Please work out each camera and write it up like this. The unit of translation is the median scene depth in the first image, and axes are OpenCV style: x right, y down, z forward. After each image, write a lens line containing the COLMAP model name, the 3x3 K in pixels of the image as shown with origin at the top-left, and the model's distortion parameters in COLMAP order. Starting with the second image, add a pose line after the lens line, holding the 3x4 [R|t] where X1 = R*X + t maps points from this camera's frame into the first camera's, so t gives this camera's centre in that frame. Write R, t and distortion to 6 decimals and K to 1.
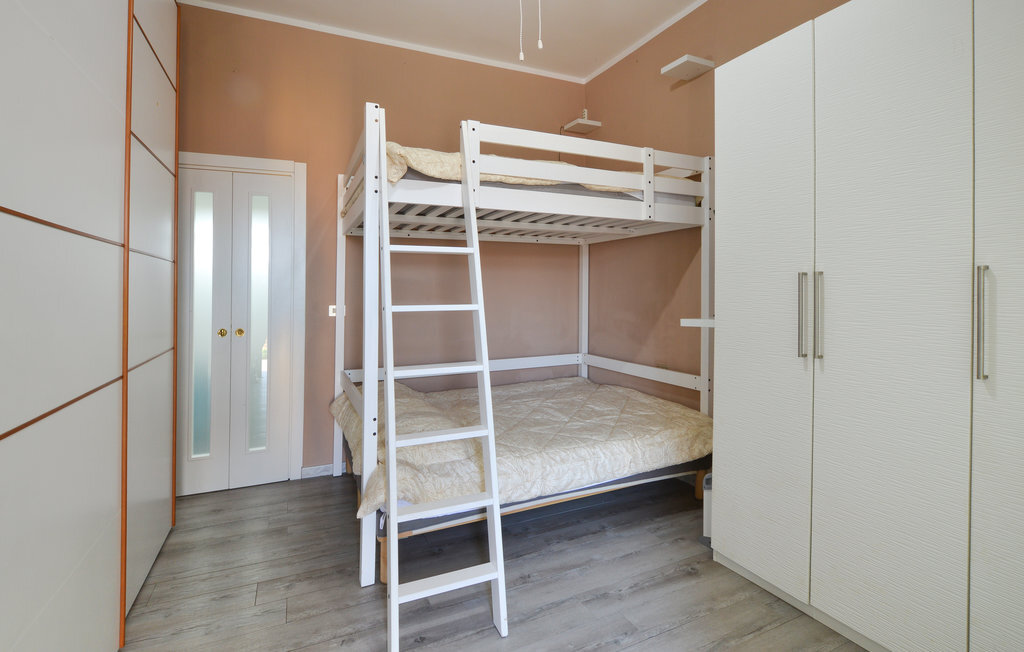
lens RADIAL K [[482.6, 0, 516.3], [0, 482.6, 297.3], [0, 0, 1]] dist [-0.031426, 0.004502]
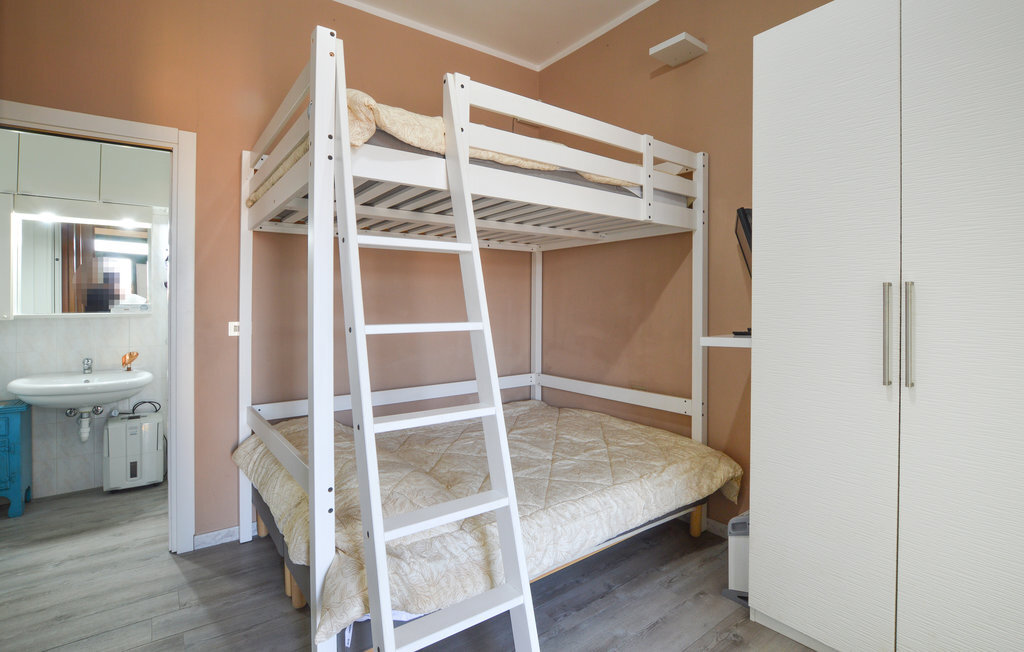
lens RADIAL K [[482.6, 0, 515.9], [0, 482.6, 317.7], [0, 0, 1]] dist [-0.031426, 0.004502]
pose [[0.977694, -0.005150, 0.209973, -0.150805], [0.001650, 0.999857, 0.016841, -0.003431], [-0.210030, -0.016119, 0.977562, 0.231221]]
